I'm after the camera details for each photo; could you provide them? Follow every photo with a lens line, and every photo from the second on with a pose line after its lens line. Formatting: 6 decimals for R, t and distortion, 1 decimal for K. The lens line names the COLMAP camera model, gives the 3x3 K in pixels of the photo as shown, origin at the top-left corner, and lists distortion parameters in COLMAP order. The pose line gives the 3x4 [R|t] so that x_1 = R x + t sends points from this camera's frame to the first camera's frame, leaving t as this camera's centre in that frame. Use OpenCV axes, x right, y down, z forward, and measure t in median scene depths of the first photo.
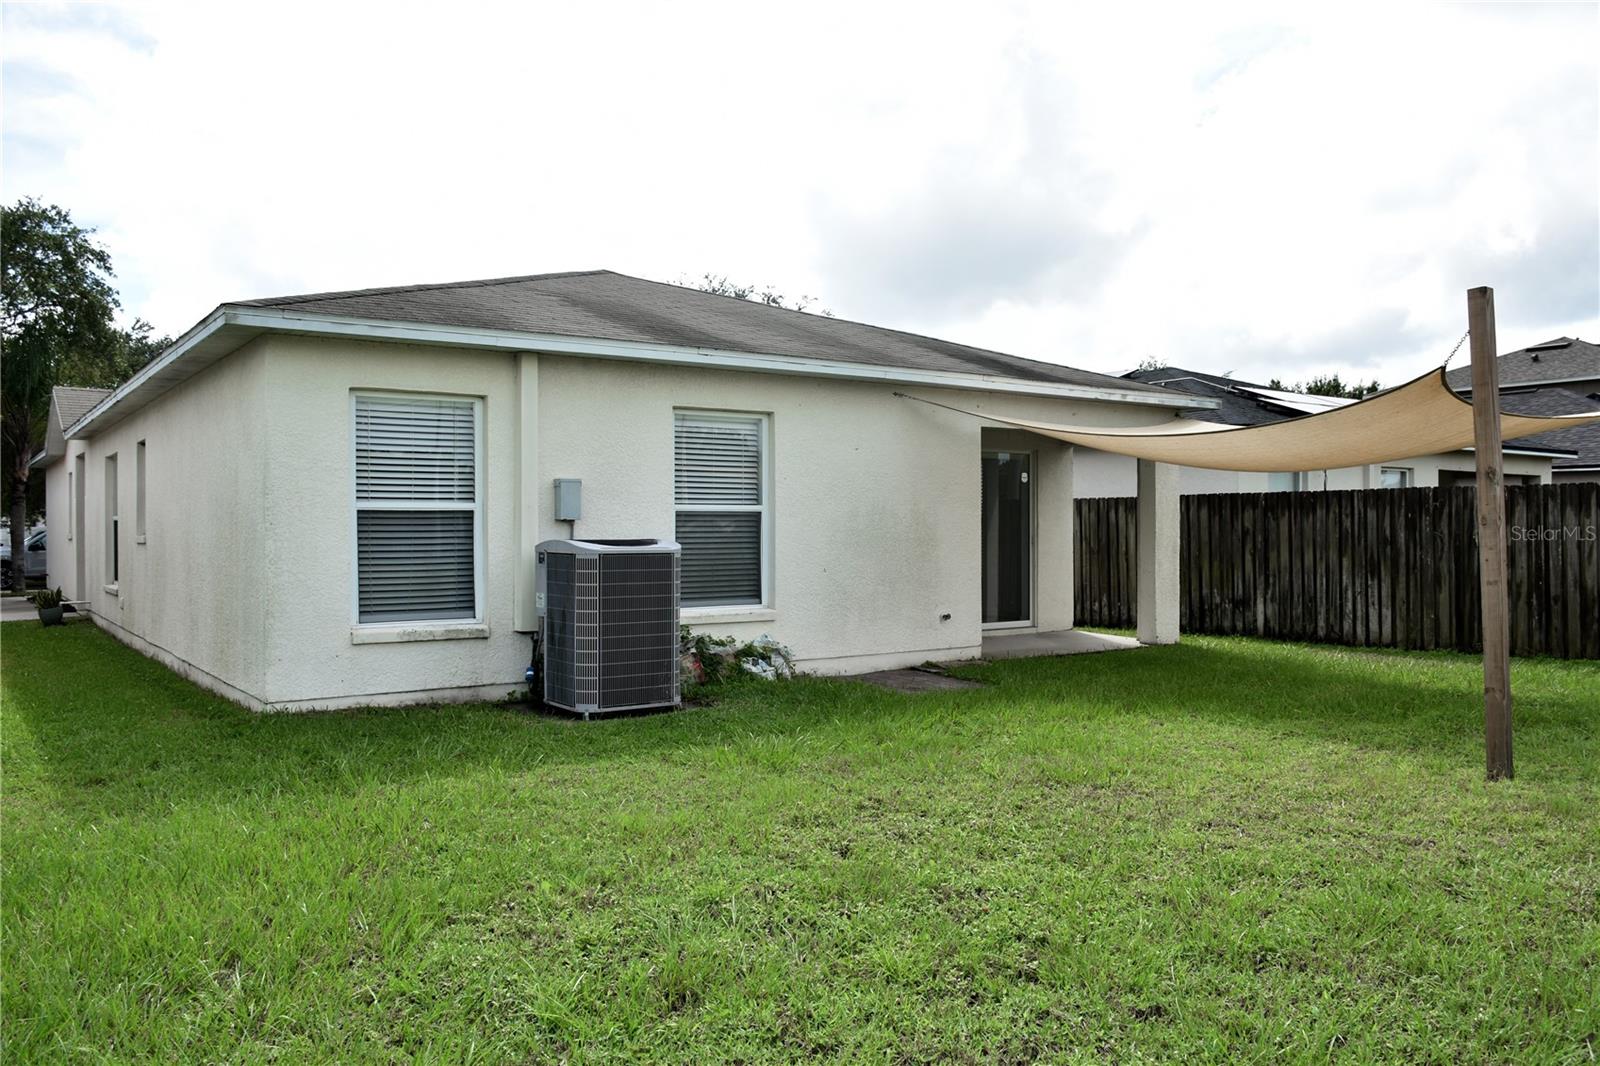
lens RADIAL K [[1230.7, 0, 800.0], [0, 1230.7, 533.0], [0, 0, 1]] dist [-0.023926, 0.004398]
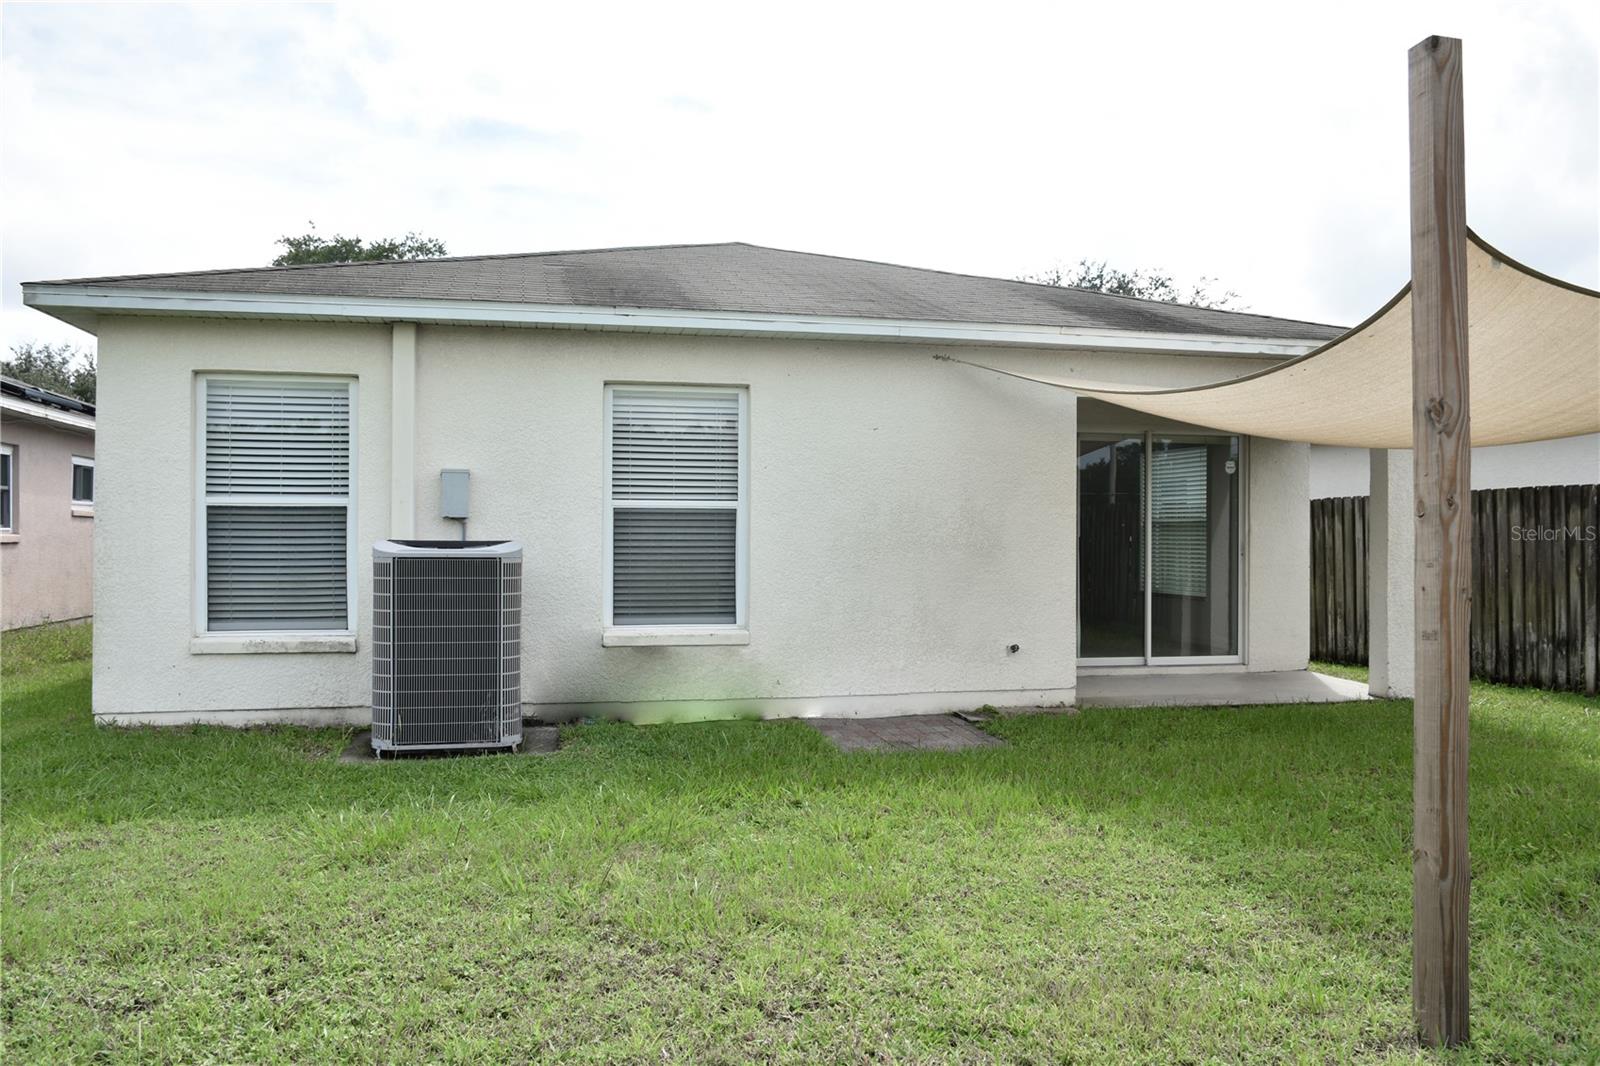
lens RADIAL K [[1227.6, 0, 800.0], [0, 1227.6, 533.0], [0, 0, 1]] dist [-0.019641, -0.006662]
pose [[0.922420, 0.005139, -0.386153, 0.316792], [-0.007940, 0.999952, -0.005660, 0.002566], [0.386105, 0.008287, 0.922417, 0.275138]]
